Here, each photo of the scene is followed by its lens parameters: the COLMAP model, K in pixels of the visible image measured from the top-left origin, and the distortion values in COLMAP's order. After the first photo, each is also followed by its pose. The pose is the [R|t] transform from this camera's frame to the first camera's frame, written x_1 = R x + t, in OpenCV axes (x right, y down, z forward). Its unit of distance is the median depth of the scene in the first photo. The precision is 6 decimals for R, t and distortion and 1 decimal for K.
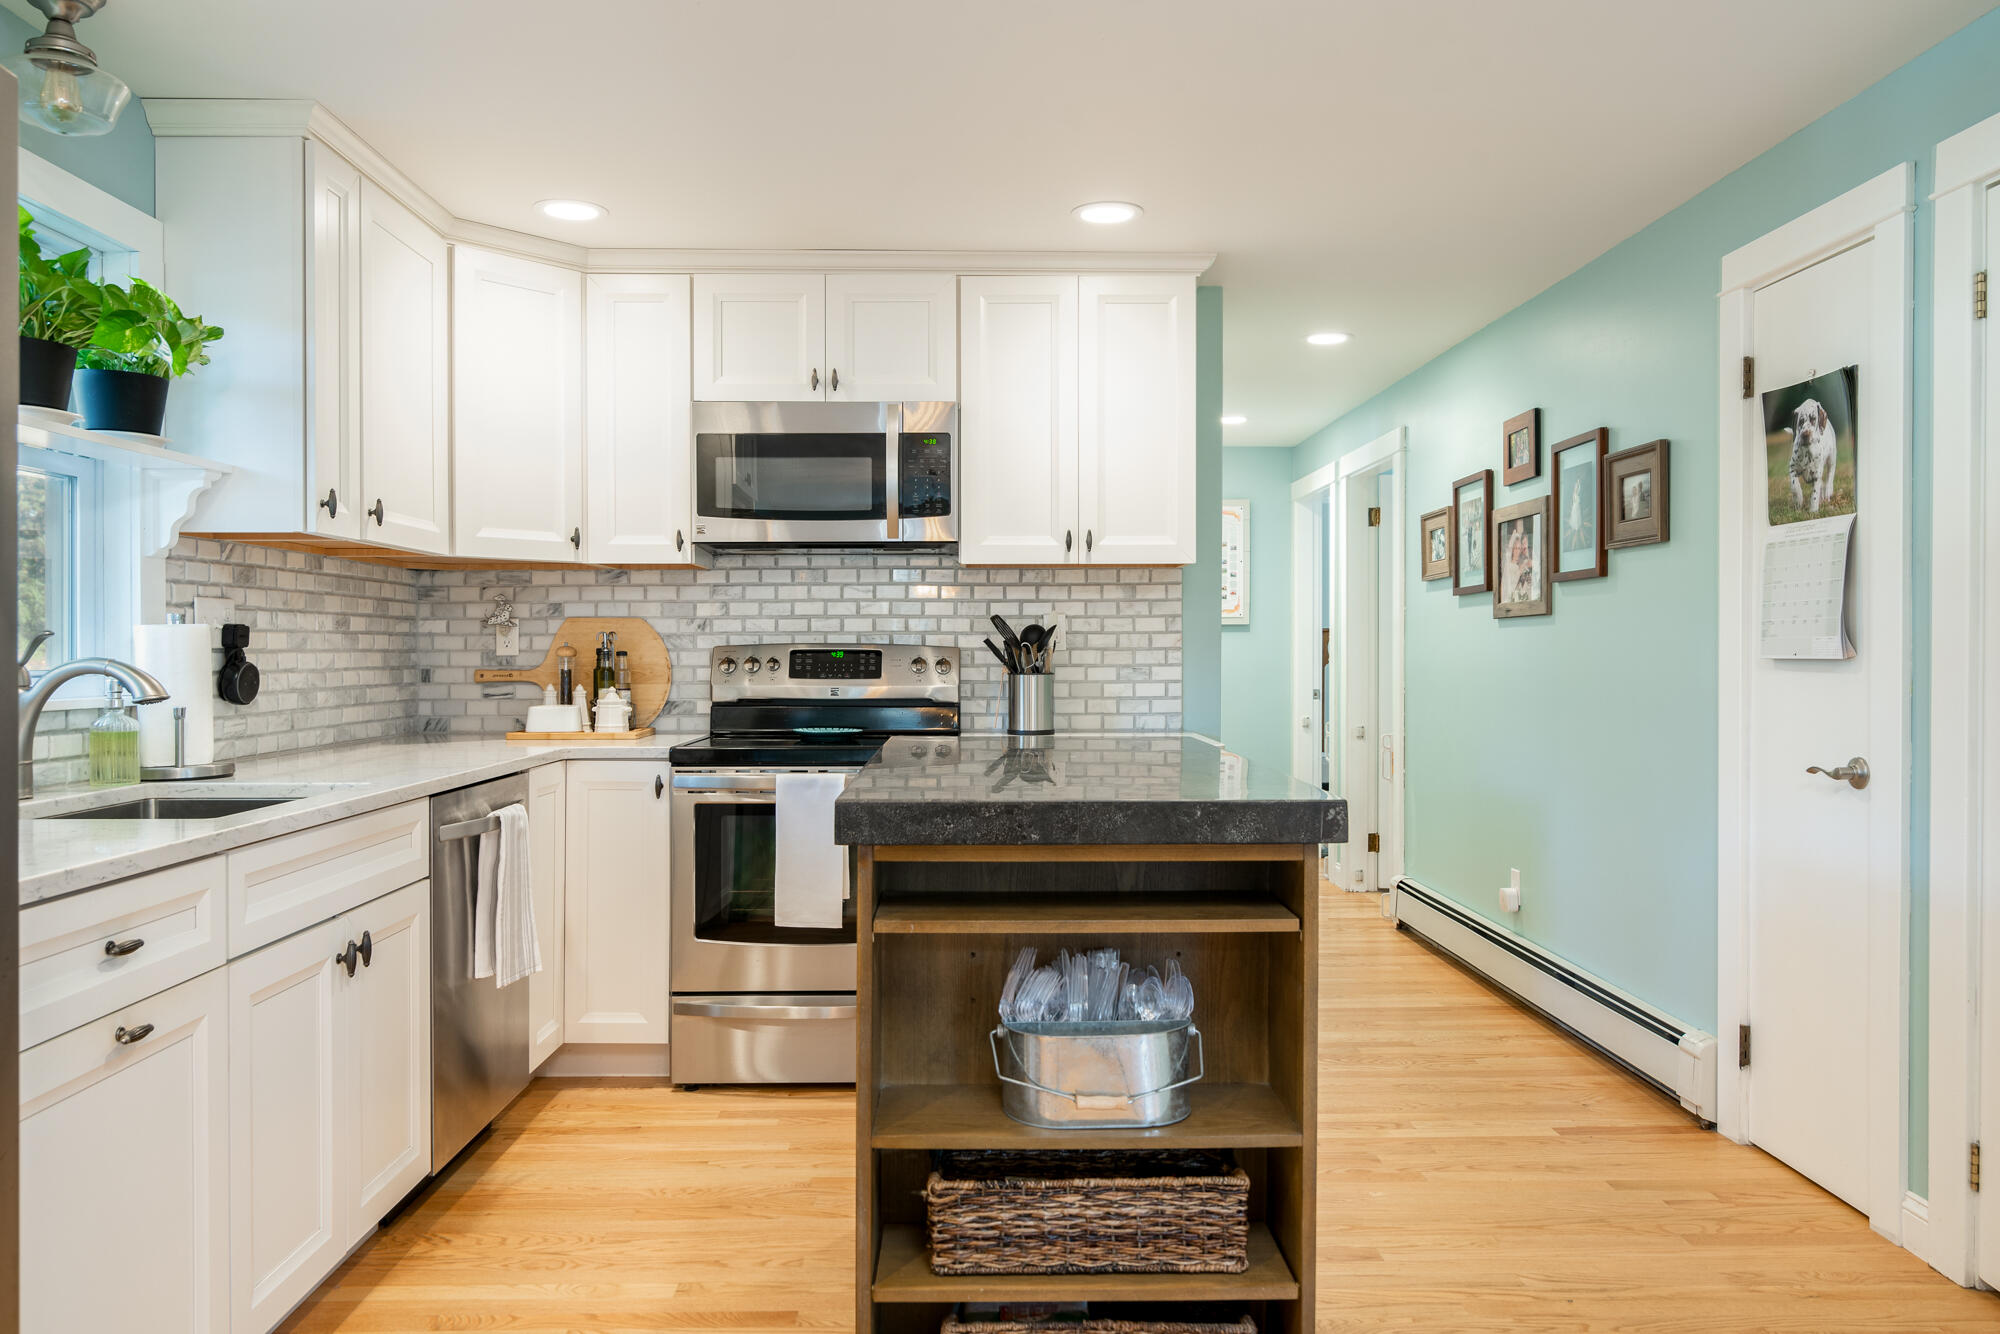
lens RADIAL K [[1424.7, 0, 998.4], [0, 1424.7, 660.8], [0, 0, 1]] dist [0.002514, 0.000125]
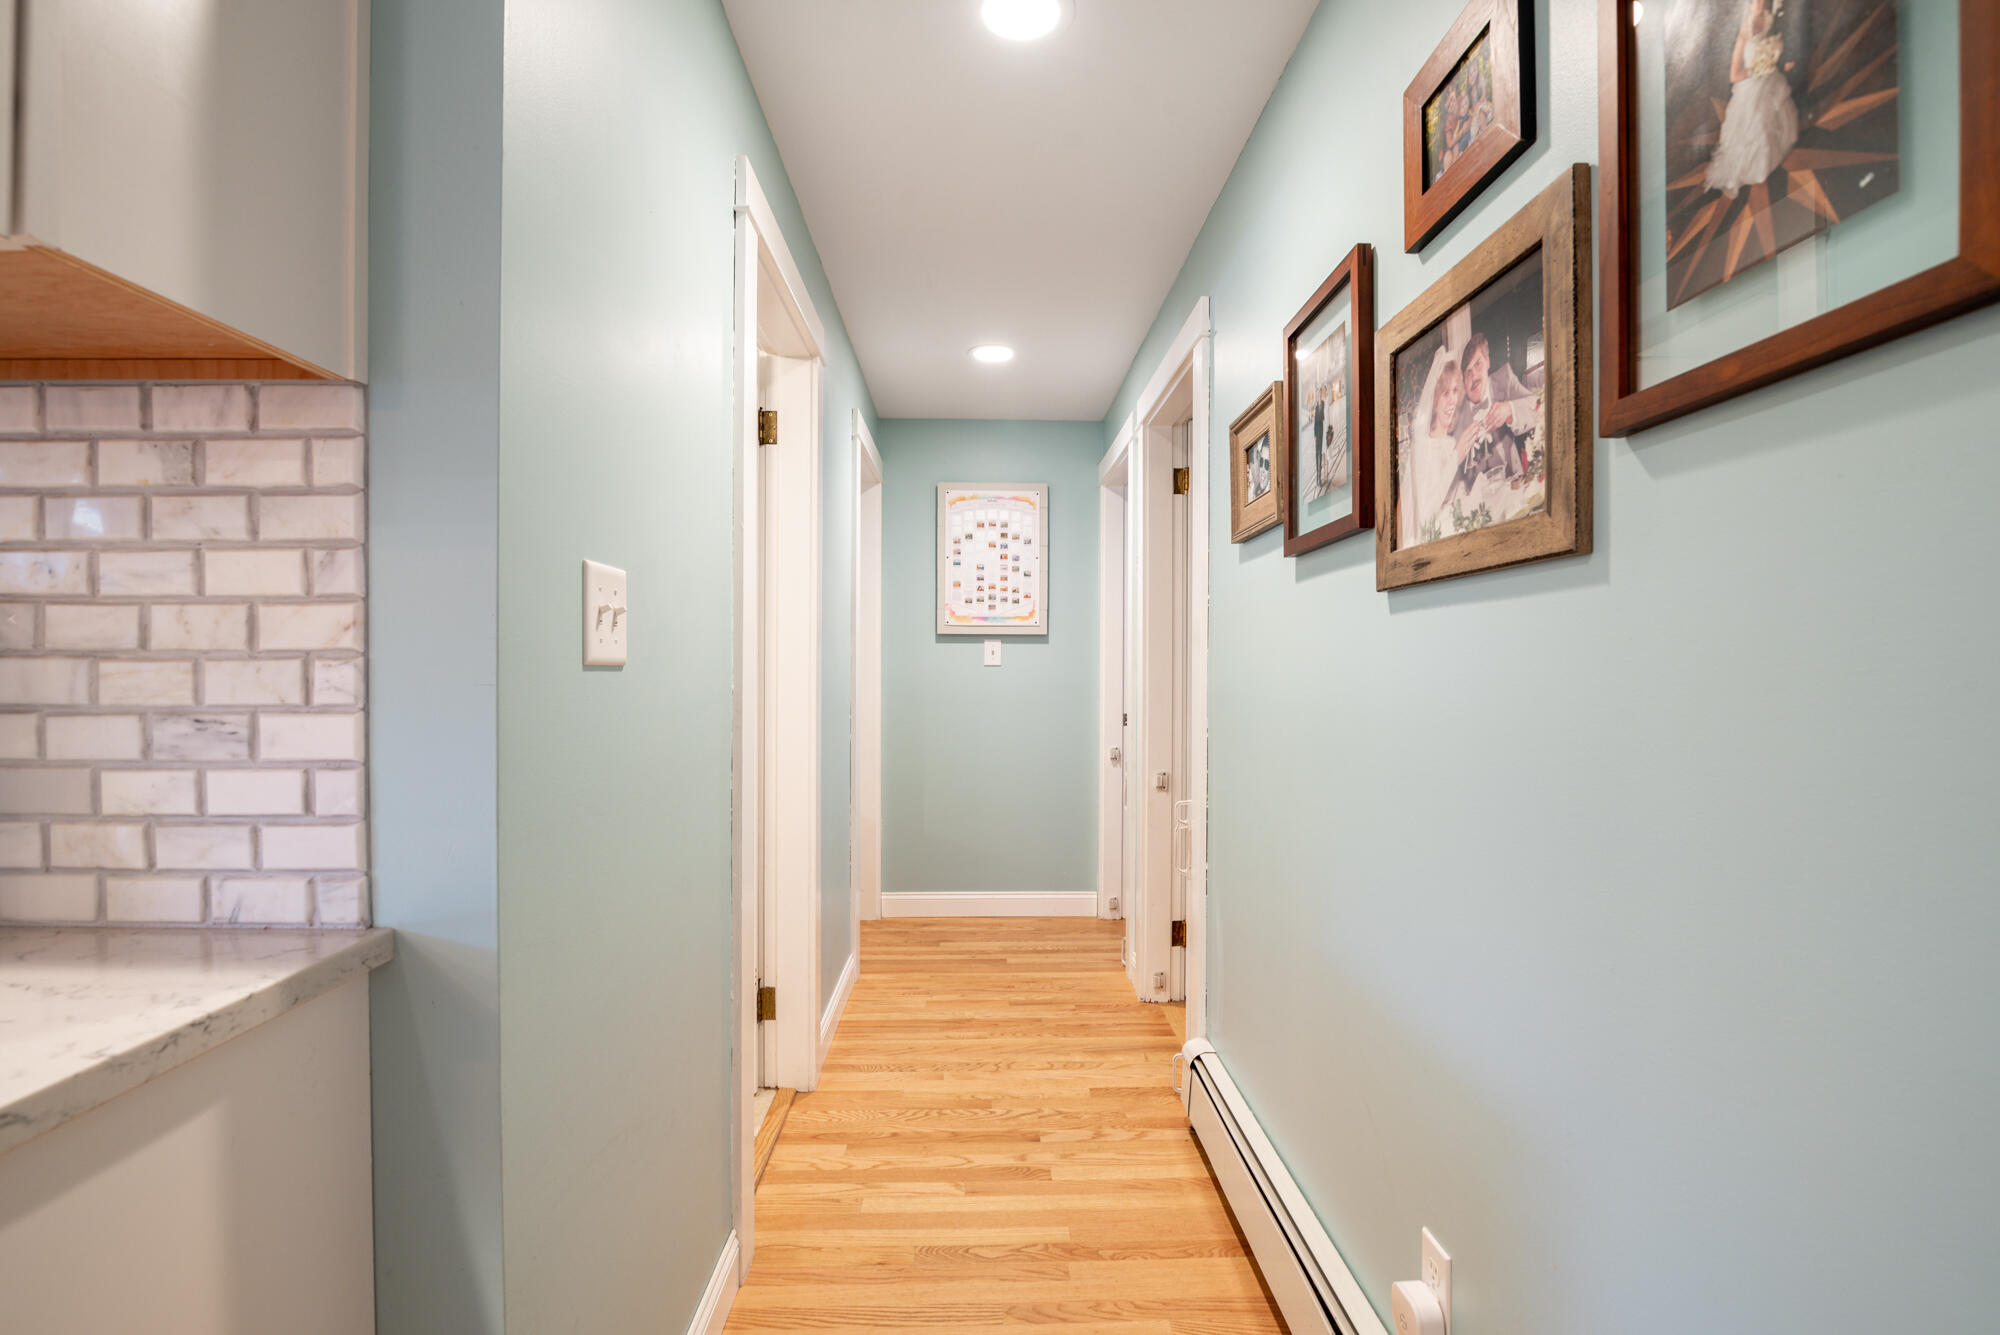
lens RADIAL K [[961.7, 0, 996.8], [0, 961.7, 664.2], [0, 0, 1]] dist [-0.001241, -0.000005]
pose [[0.999968, 0.006141, 0.005061, 0.260317], [-0.006095, 0.999941, -0.009009, -0.005532], [-0.005116, 0.008977, 0.999947, 0.797810]]
